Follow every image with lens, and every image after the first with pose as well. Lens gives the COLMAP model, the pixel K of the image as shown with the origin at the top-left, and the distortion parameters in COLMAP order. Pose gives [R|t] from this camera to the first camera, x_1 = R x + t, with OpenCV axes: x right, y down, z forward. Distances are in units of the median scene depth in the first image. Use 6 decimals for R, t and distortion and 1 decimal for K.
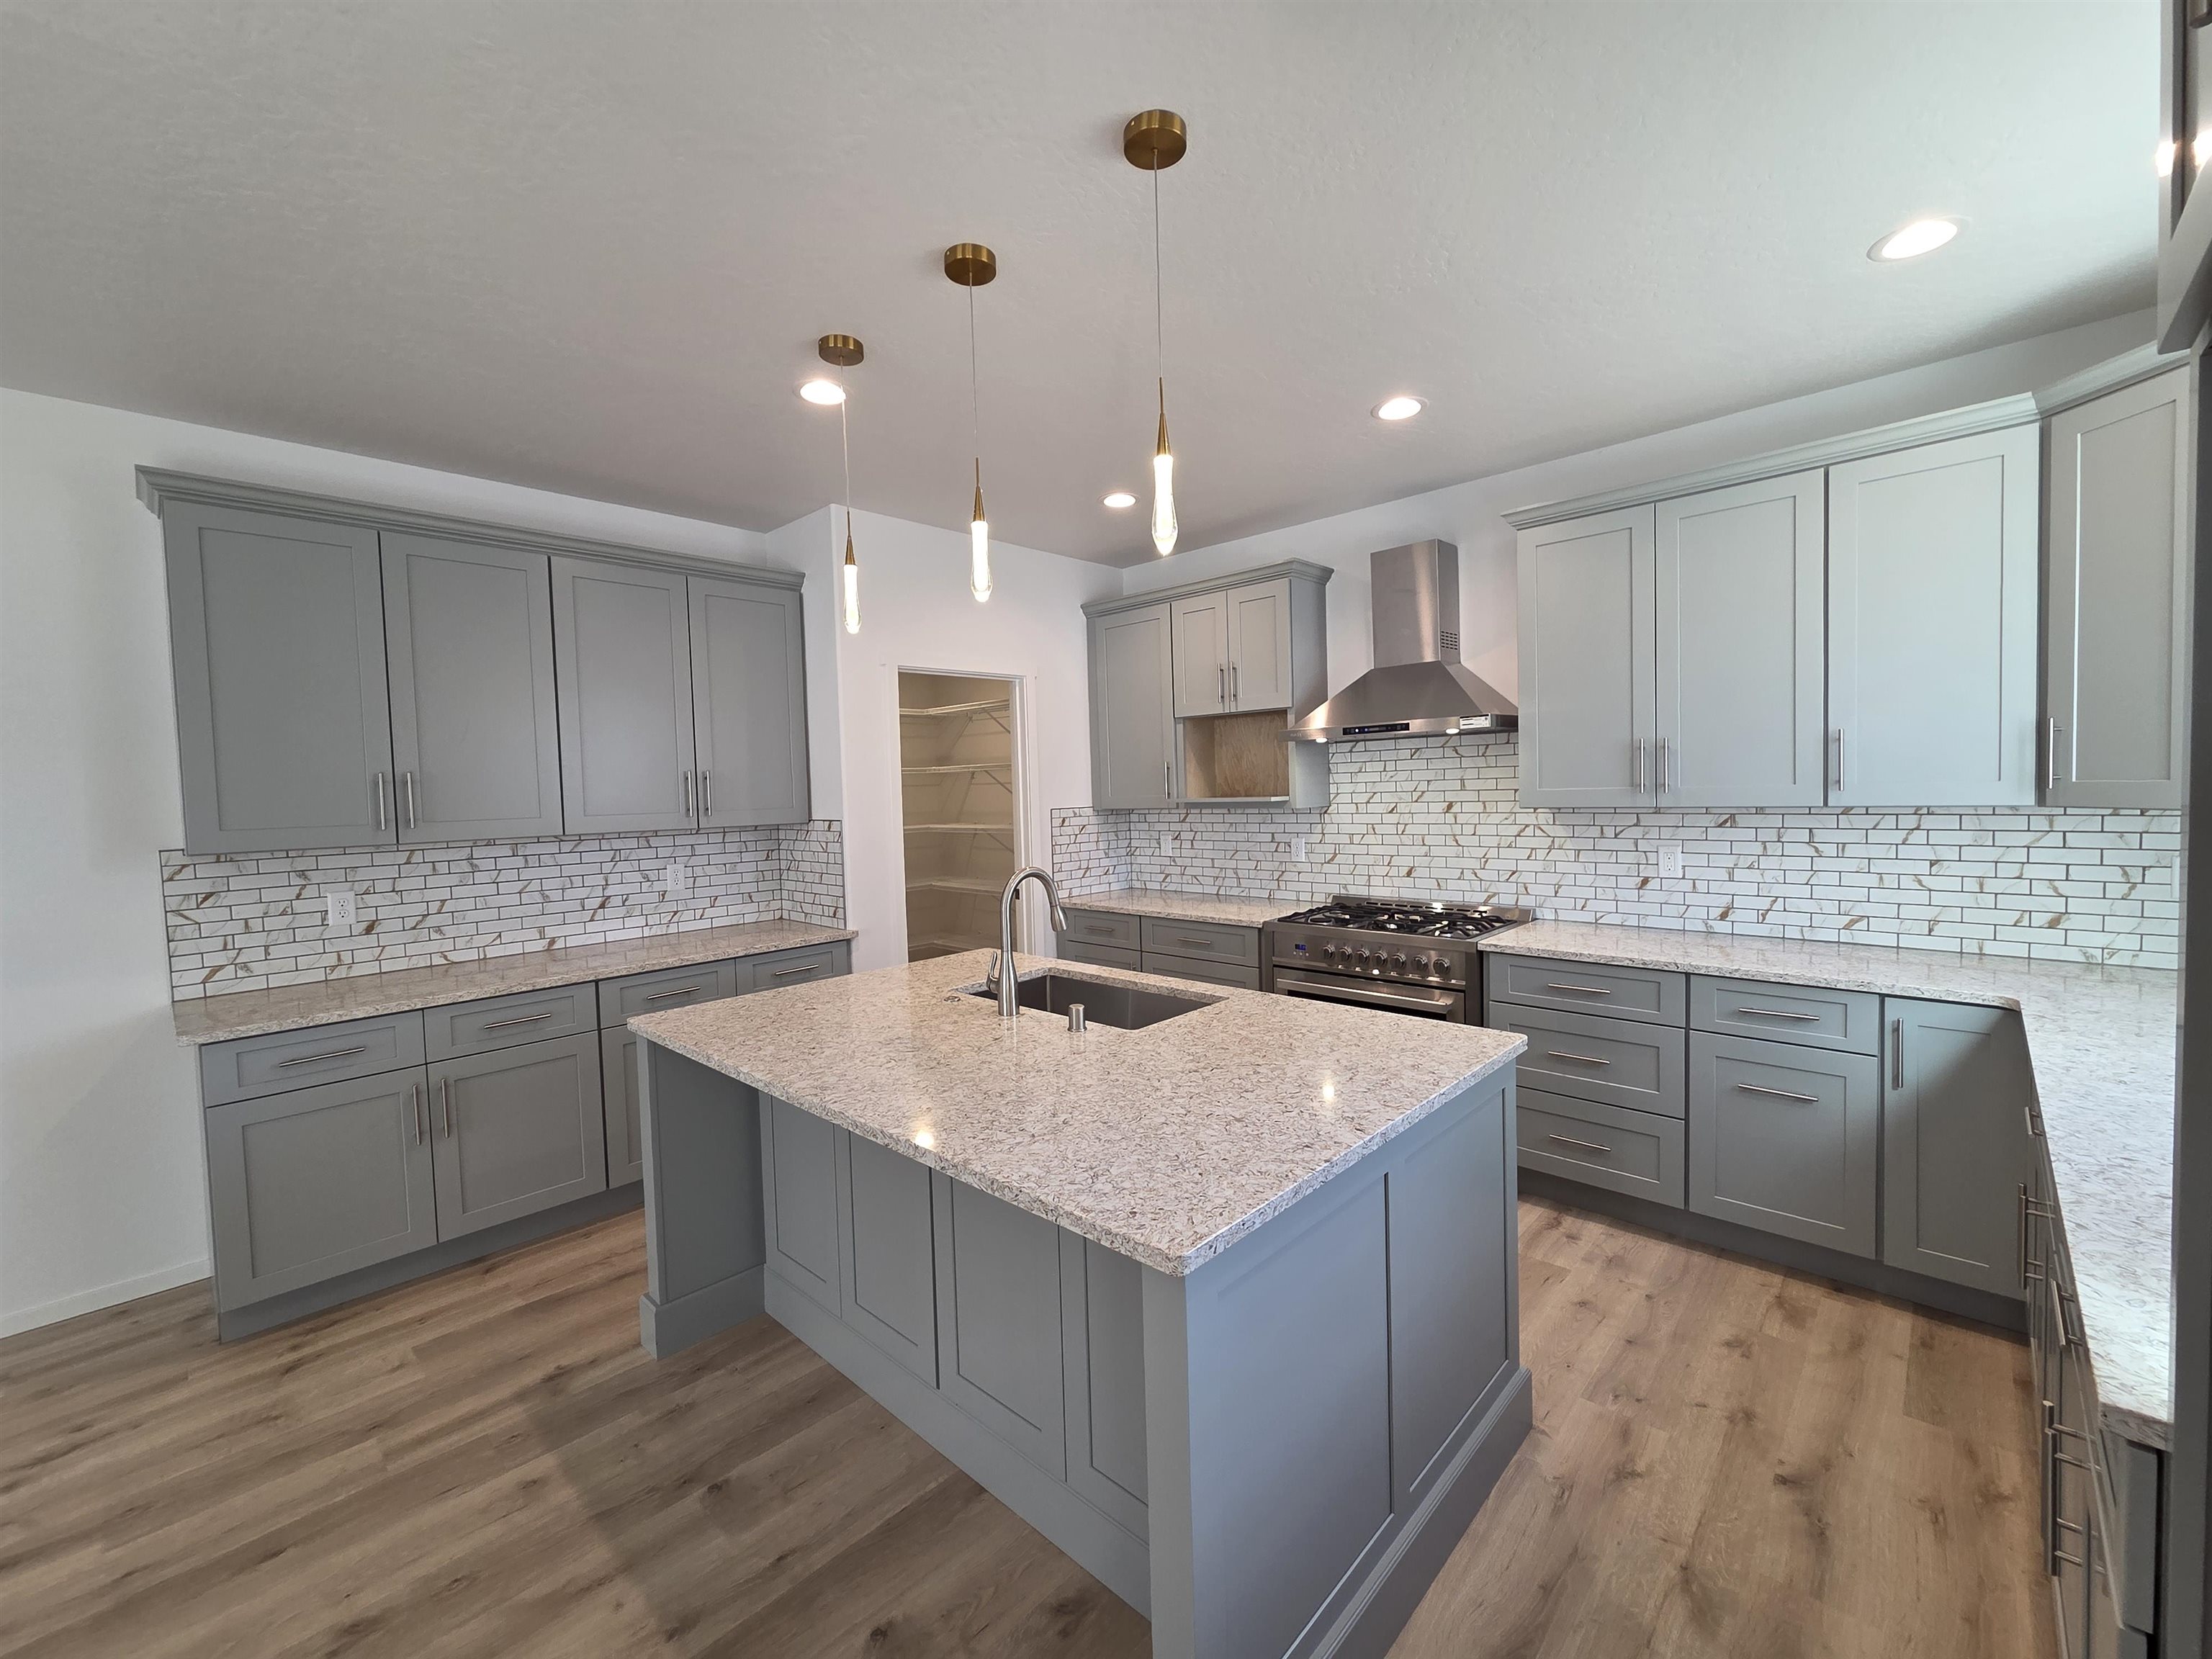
lens RADIAL K [[901.7, 0, 1100.0], [0, 901.7, 824.2], [0, 0, 1]] dist [0.002988, -0.000212]
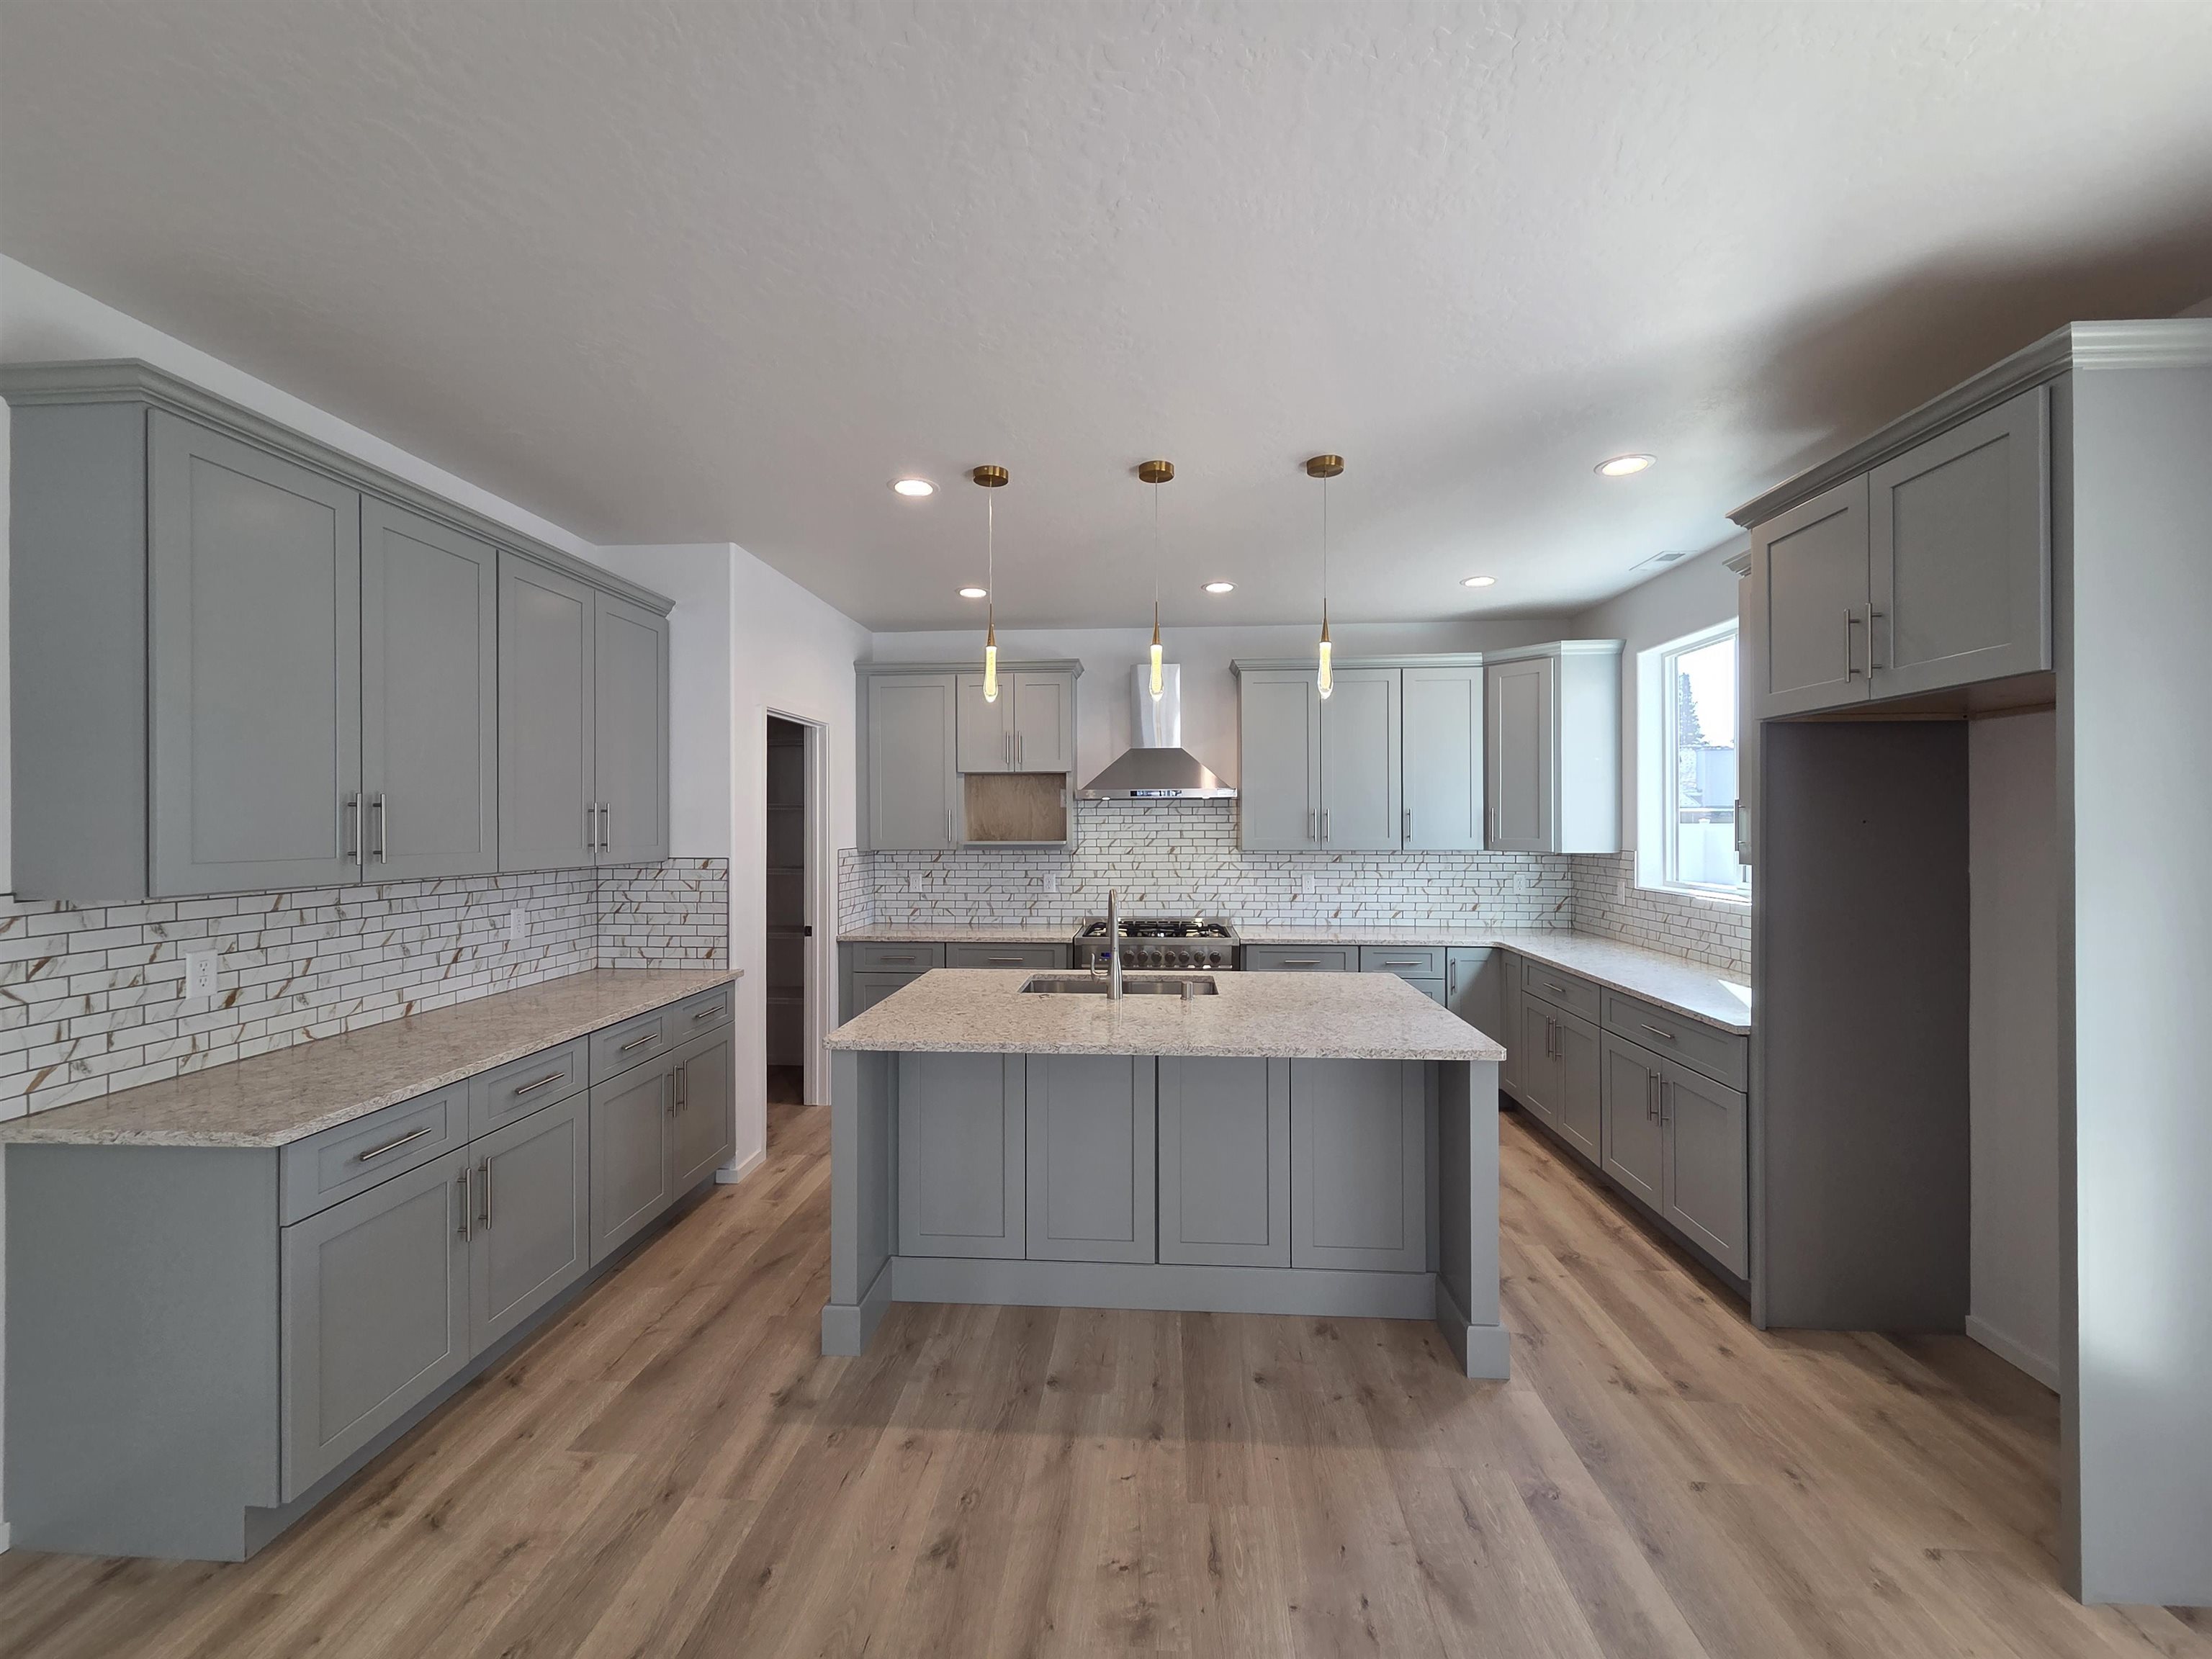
lens RADIAL K [[901.7, 0, 1100.0], [0, 901.7, 824.2], [0, 0, 1]] dist [0.002988, -0.000212]
pose [[0.772969, 0.026703, 0.633882, -0.695237], [0.007380, 0.998668, -0.051069, 0.014119], [-0.634401, 0.044153, 0.771742, -0.026064]]
